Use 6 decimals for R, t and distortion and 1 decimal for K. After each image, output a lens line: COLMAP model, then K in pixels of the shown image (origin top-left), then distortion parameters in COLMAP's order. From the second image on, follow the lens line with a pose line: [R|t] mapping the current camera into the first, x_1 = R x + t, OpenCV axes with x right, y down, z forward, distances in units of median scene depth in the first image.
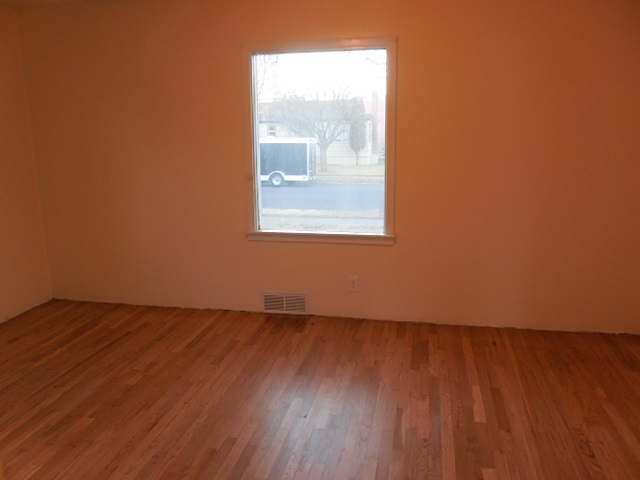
lens RADIAL K [[527.6, 0, 320.0], [0, 527.6, 240.0], [0, 0, 1]] dist [-0.010072, 0.003510]
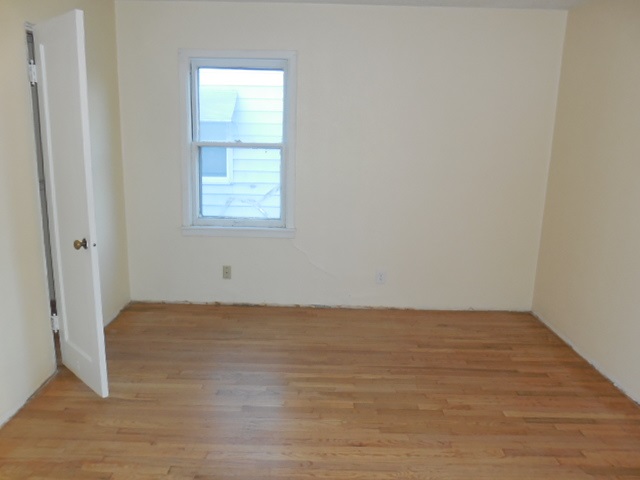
lens RADIAL K [[527.6, 0, 320.0], [0, 527.6, 240.0], [0, 0, 1]] dist [-0.010072, 0.003510]
pose [[0.171636, 0.216869, -0.960994, 0.368364], [-0.235972, 0.956123, 0.173625, -0.103202], [0.956482, 0.196967, 0.215280, 0.516431]]
